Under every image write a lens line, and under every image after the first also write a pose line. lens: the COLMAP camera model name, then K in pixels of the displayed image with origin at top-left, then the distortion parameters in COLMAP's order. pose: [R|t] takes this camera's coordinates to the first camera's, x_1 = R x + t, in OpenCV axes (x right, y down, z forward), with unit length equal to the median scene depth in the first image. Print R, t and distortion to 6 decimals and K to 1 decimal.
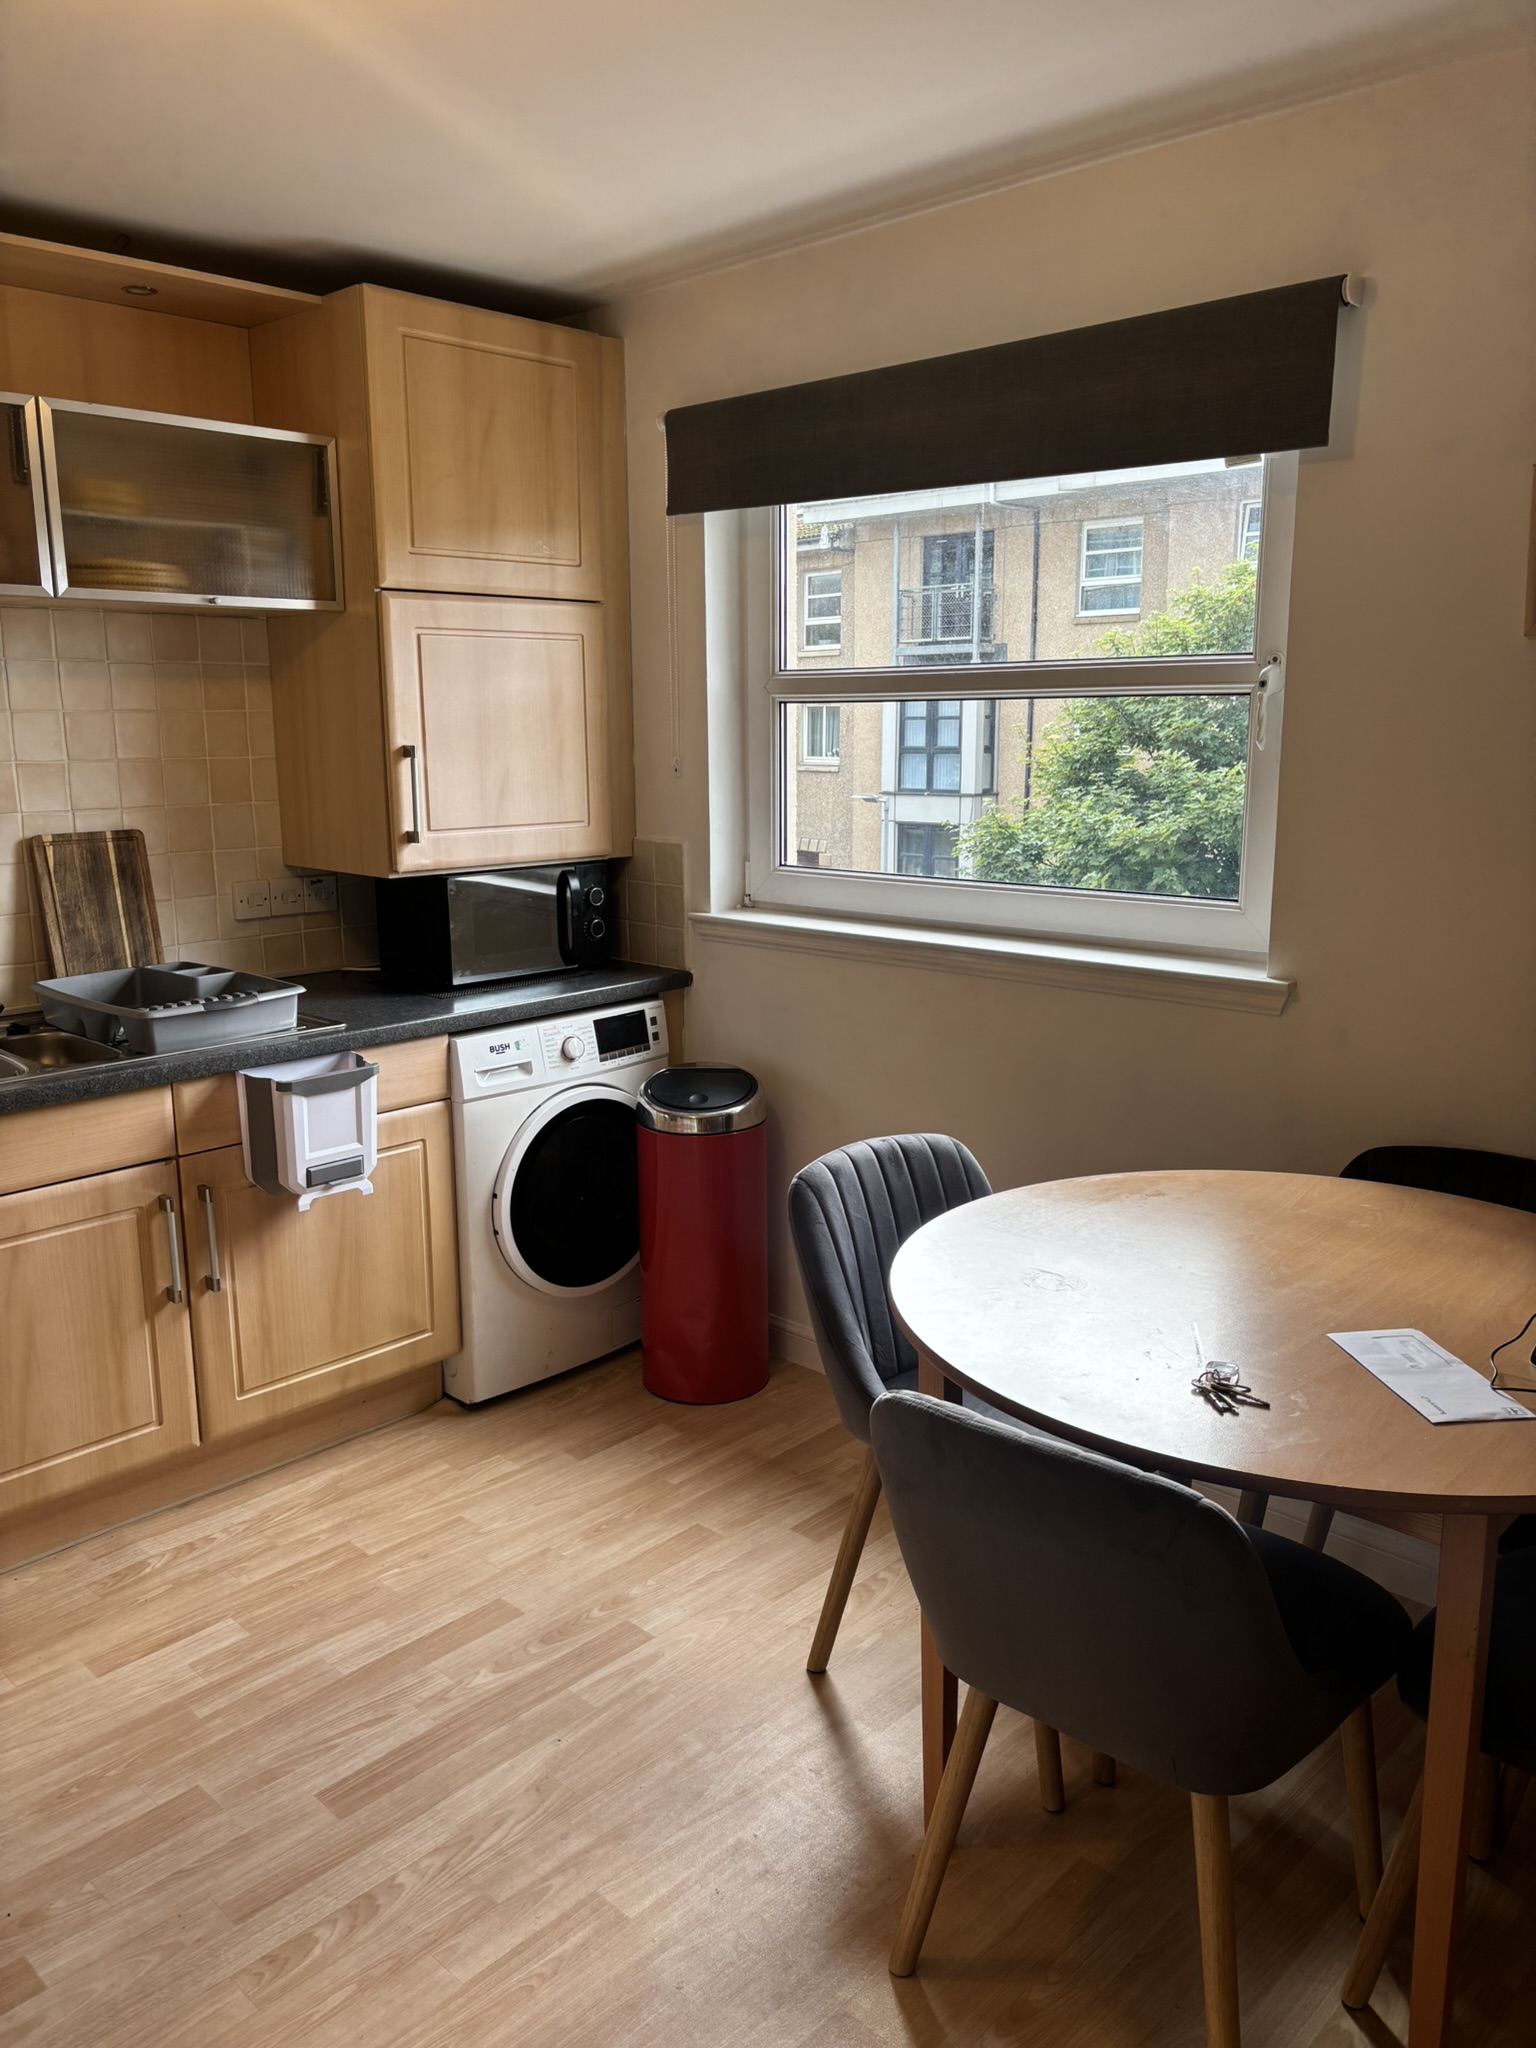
lens RADIAL K [[1546.5, 0, 764.0], [0, 1546.5, 1032.0], [0, 0, 1]] dist [0.003148, -0.033335]
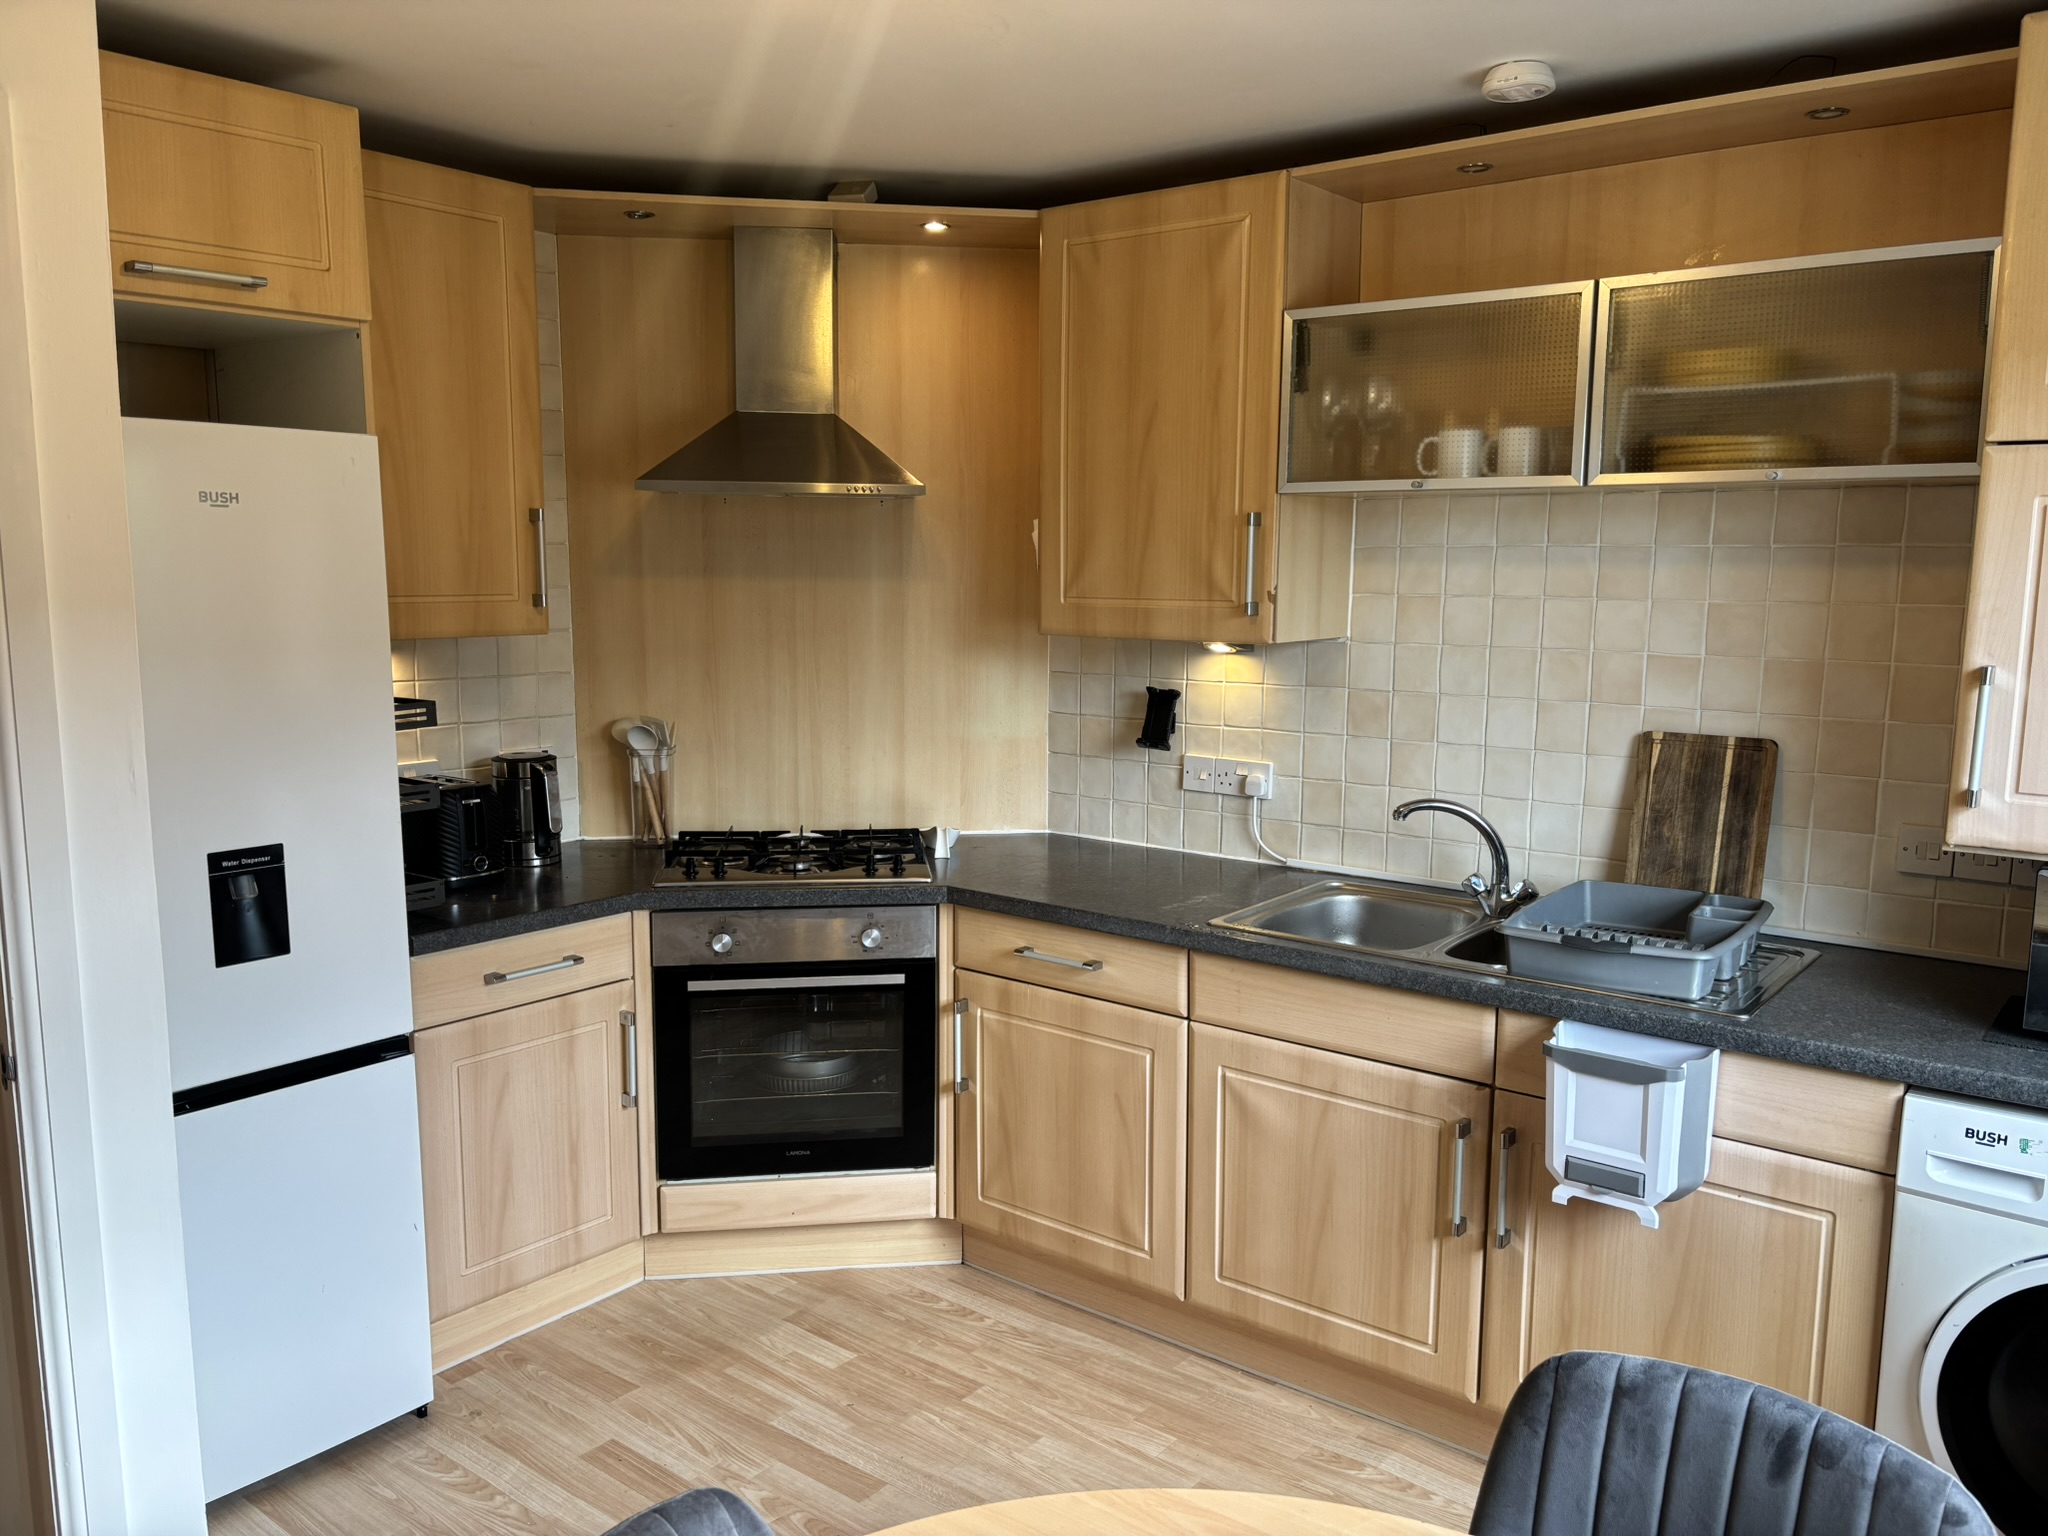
lens RADIAL K [[1546.5, 0, 1020.7], [0, 1546.5, 776.4], [0, 0, 1]] dist [0.003148, -0.033335]
pose [[0.064987, 0.141358, -0.987823, 0.427785], [-0.203136, 0.971062, 0.125595, -0.138591], [0.976992, 0.192500, 0.091821, 0.536651]]
